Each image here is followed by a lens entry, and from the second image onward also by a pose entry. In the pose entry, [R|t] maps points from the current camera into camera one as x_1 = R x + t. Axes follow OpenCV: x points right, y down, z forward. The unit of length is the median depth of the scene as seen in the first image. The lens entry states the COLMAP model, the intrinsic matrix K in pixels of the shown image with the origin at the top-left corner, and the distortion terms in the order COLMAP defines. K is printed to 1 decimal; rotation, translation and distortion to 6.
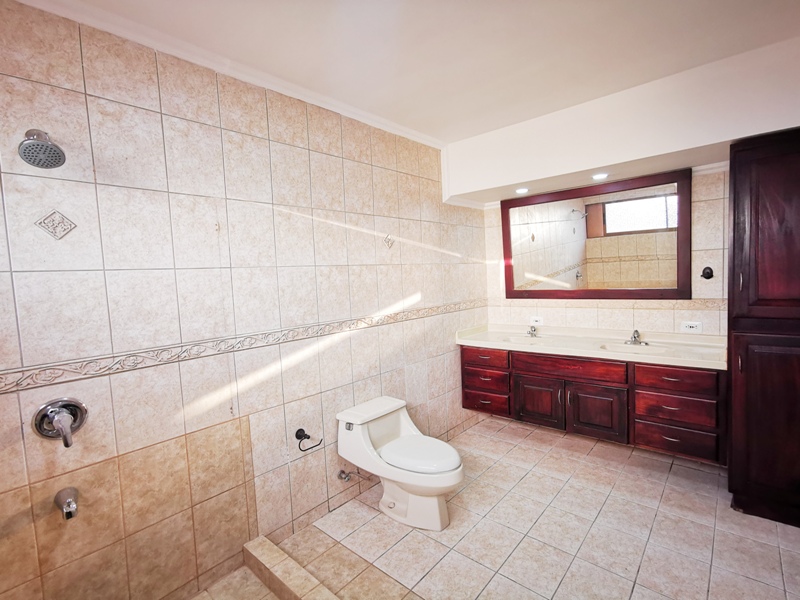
lens RADIAL K [[385.1, 0, 400.0], [0, 385.1, 300.0], [0, 0, 1]] dist [-0.062161, 0.044525]
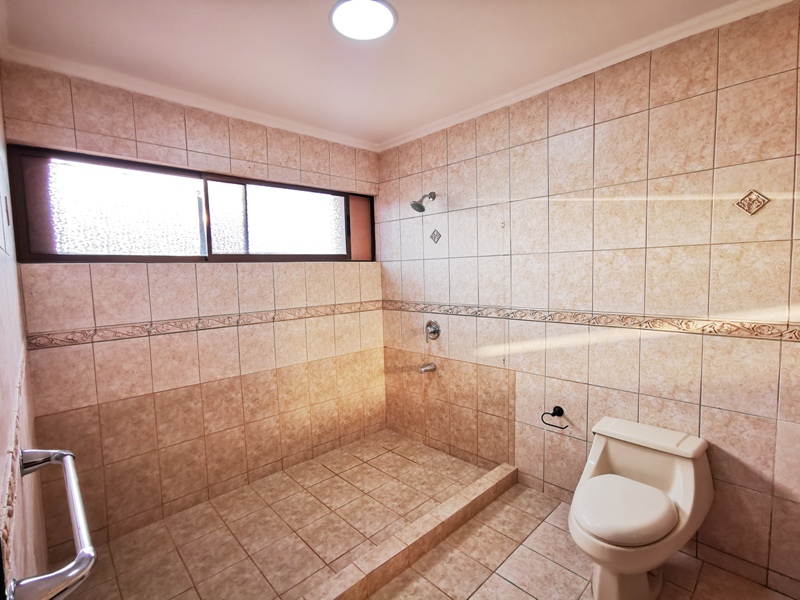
lens RADIAL K [[385.1, 0, 400.0], [0, 385.1, 300.0], [0, 0, 1]] dist [-0.062161, 0.044525]
pose [[-0.082666, 0.124075, -0.988823, 0.856957], [-0.033303, 0.991321, 0.127173, -0.081714], [0.996021, 0.043444, -0.077816, 0.693771]]
